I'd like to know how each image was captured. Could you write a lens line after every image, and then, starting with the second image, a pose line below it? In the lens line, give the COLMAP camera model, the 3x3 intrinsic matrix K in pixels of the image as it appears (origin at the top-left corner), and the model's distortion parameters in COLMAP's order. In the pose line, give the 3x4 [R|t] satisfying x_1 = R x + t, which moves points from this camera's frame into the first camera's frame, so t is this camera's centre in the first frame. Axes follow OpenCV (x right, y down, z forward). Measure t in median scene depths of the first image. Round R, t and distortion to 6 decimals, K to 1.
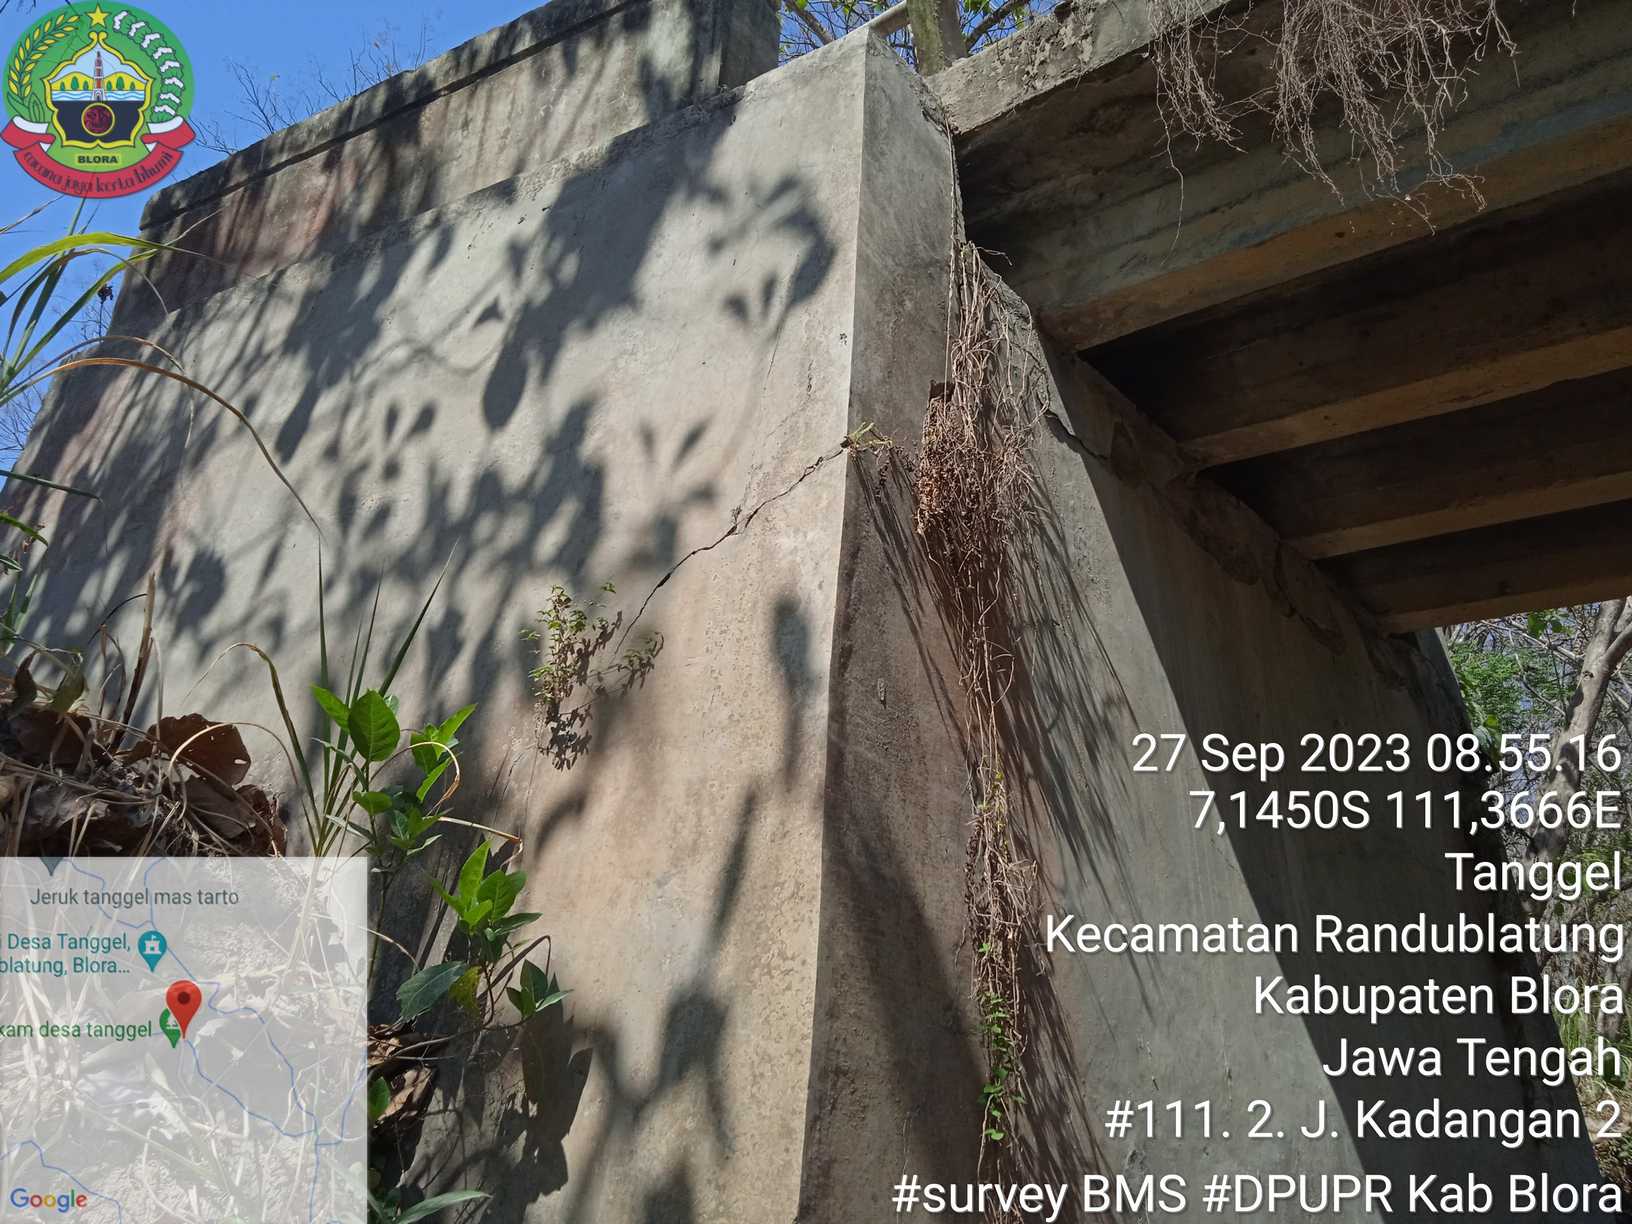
lens RADIAL K [[1335.2, 0, 815.9], [0, 1335.2, 612.3], [0, 0, 1]] dist [0.045307, -0.047734]
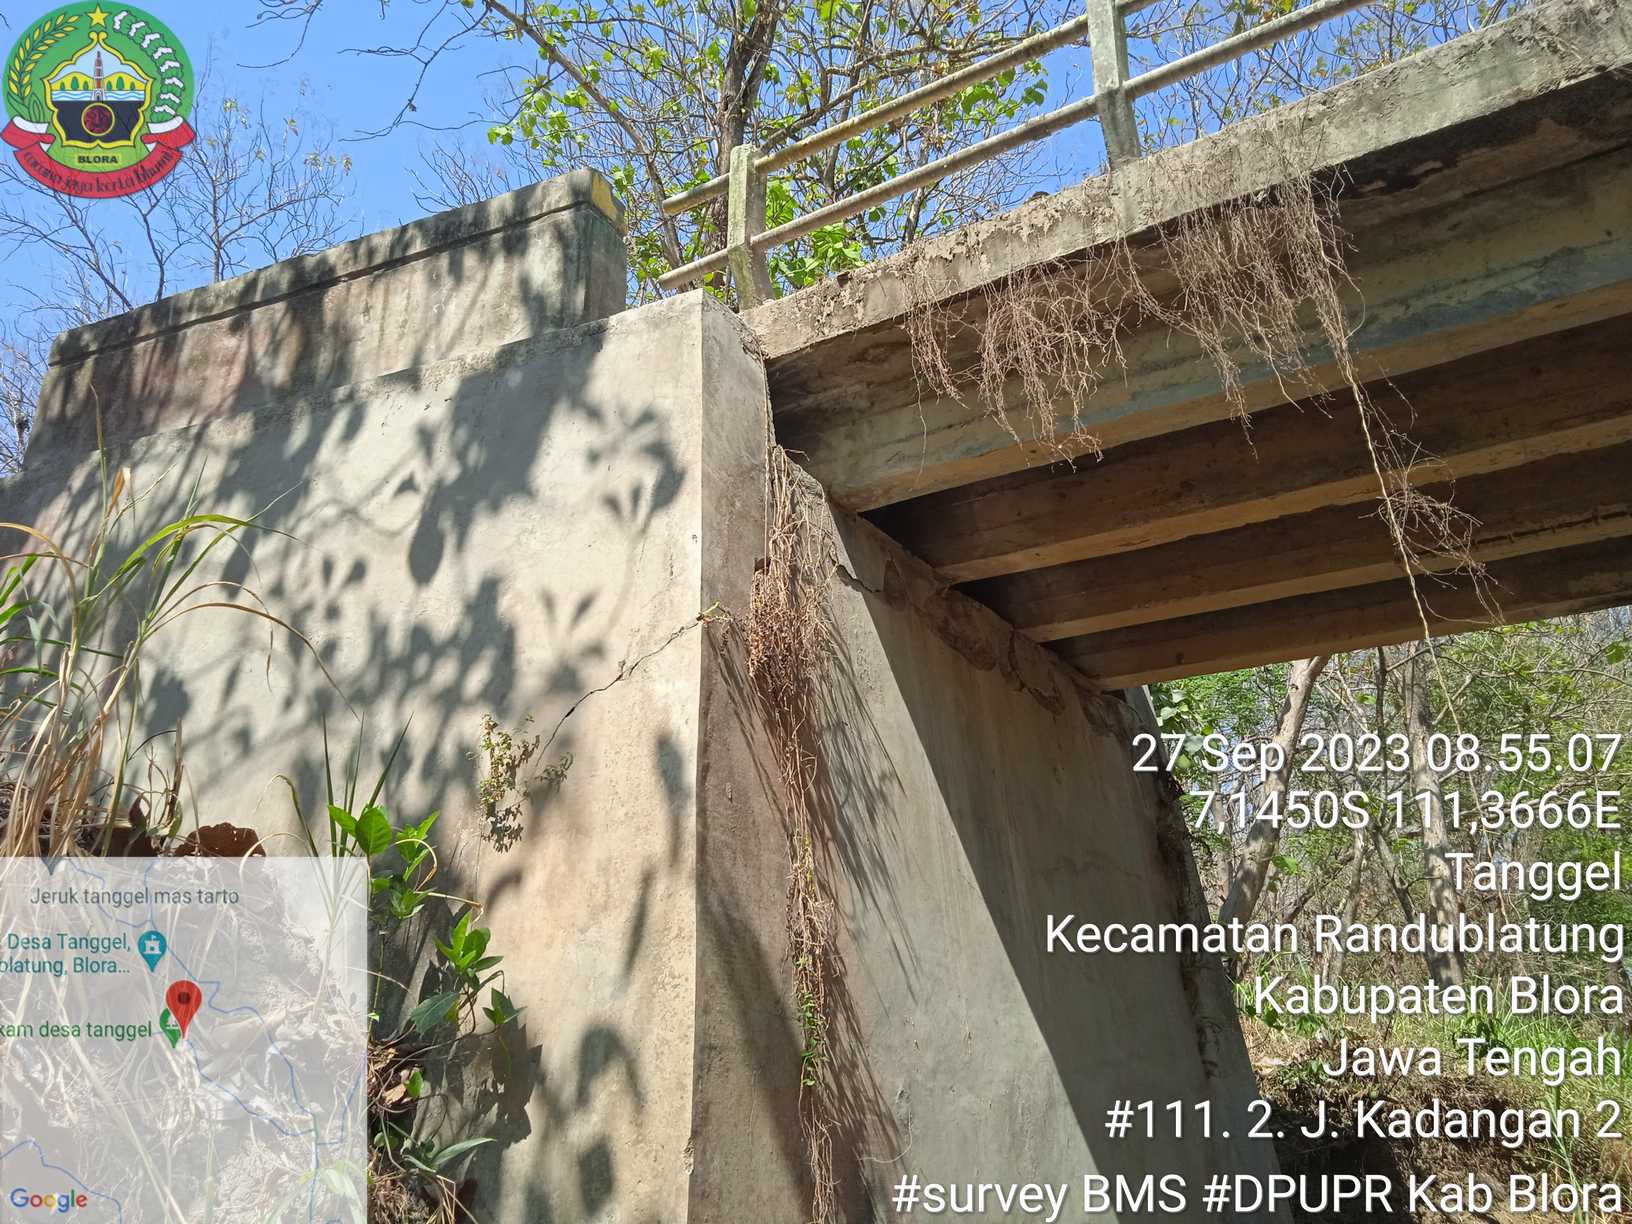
lens RADIAL K [[1335.2, 0, 815.1], [0, 1335.2, 621.3], [0, 0, 1]] dist [0.045307, -0.047734]
pose [[0.988763, -0.018259, 0.148375, -0.056488], [0.016992, 0.999808, 0.009802, -0.111141], [-0.148526, -0.007171, 0.988883, -0.370652]]
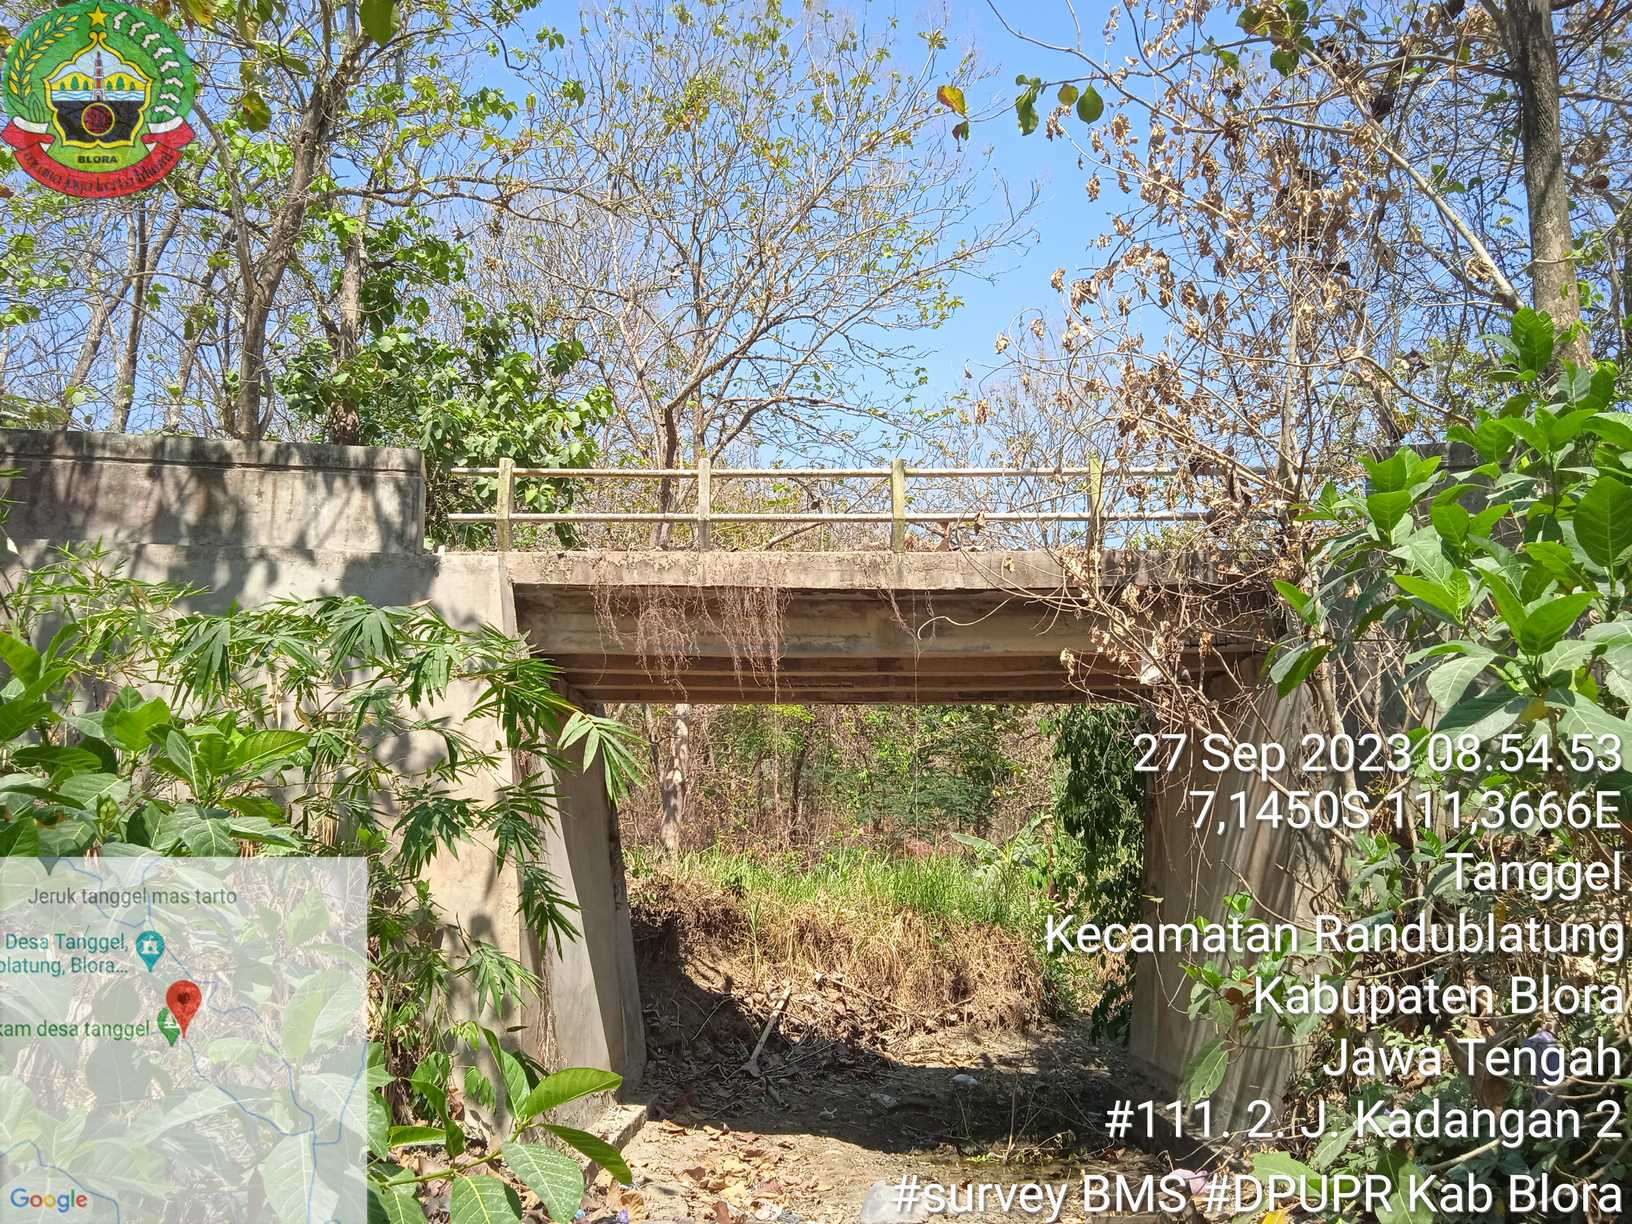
lens RADIAL K [[1335.2, 0, 814.3], [0, 1335.2, 612.0], [0, 0, 1]] dist [0.045307, -0.047734]
pose [[0.757670, 0.058366, 0.650023, -1.267808], [-0.183521, 0.974858, 0.126380, -0.804424], [-0.626304, -0.215047, 0.749332, -1.508706]]
